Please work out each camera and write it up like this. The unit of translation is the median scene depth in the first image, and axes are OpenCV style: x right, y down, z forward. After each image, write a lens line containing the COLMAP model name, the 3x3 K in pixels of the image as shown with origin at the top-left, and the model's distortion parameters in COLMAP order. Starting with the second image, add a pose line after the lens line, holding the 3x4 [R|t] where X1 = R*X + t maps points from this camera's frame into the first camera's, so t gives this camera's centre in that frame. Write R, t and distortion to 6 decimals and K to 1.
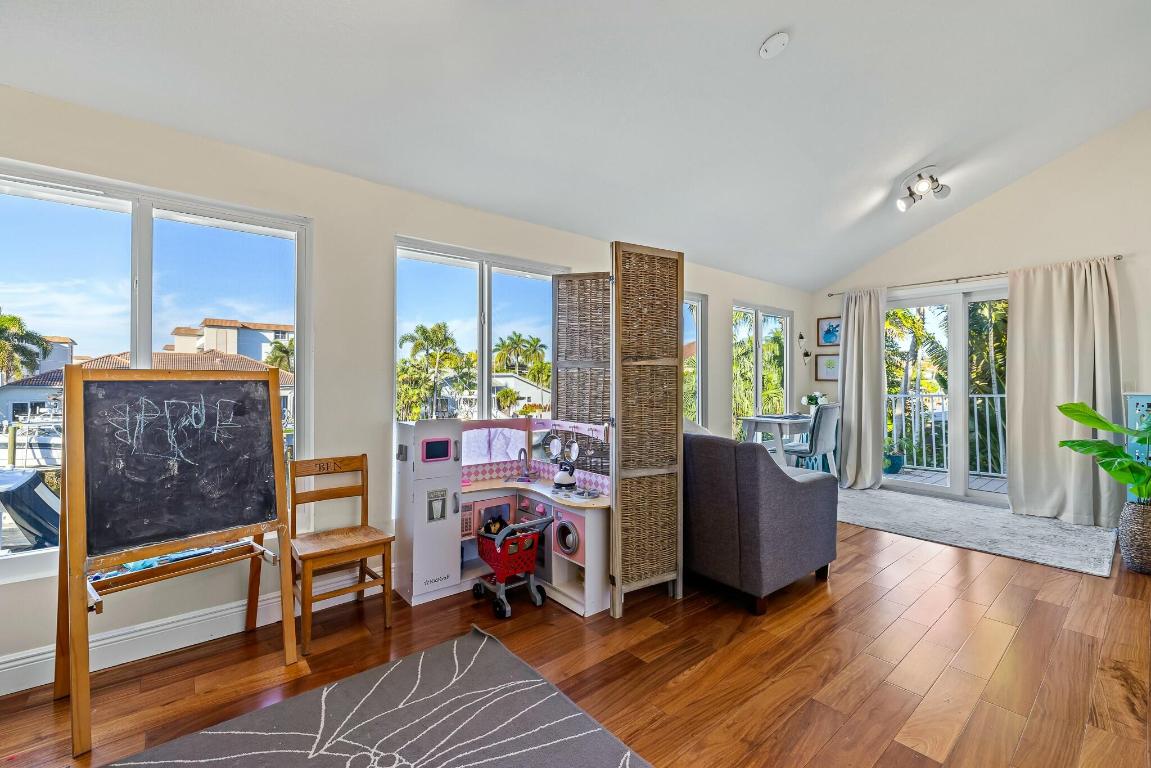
lens RADIAL K [[483.8, 0, 570.0], [0, 483.8, 375.0], [0, 0, 1]] dist [0.002751, -0.000198]
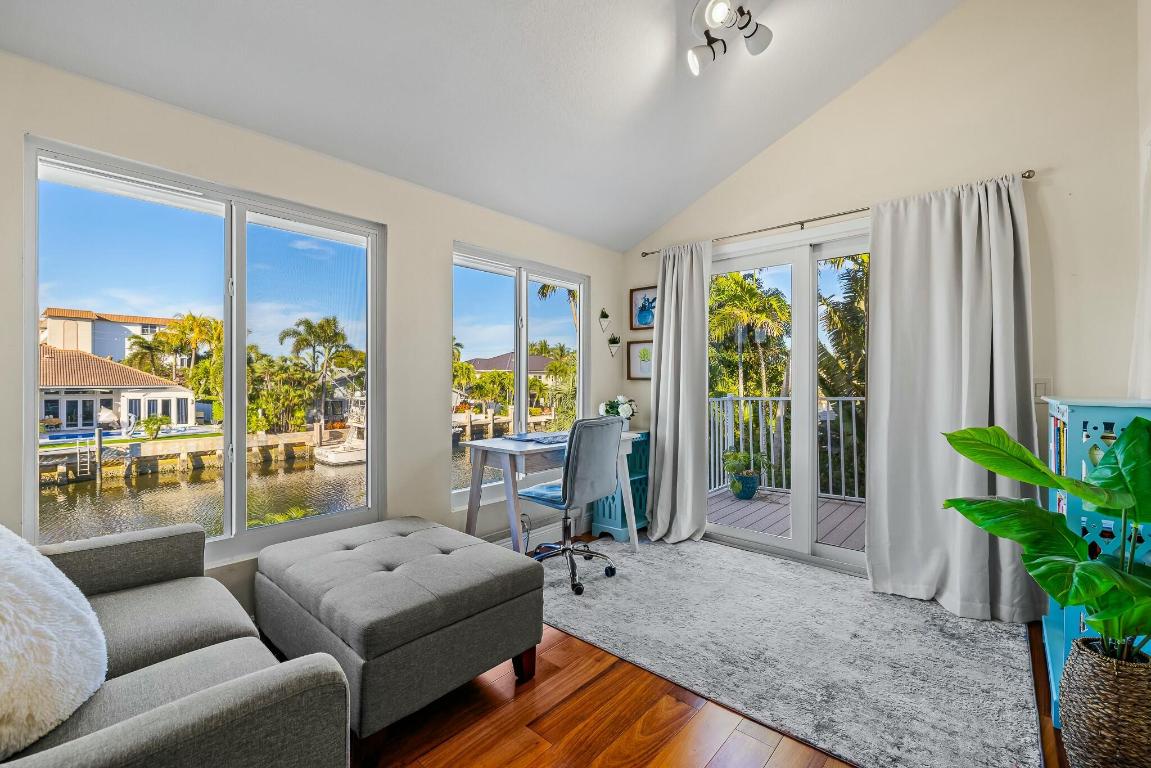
lens RADIAL K [[483.8, 0, 567.0], [0, 483.8, 378.9], [0, 0, 1]] dist [0.002751, -0.000198]
pose [[0.989646, -0.000485, 0.143532, 0.329756], [-0.000602, 0.999971, 0.007531, 0.005971], [-0.143531, -0.007540, 0.989617, 0.335453]]
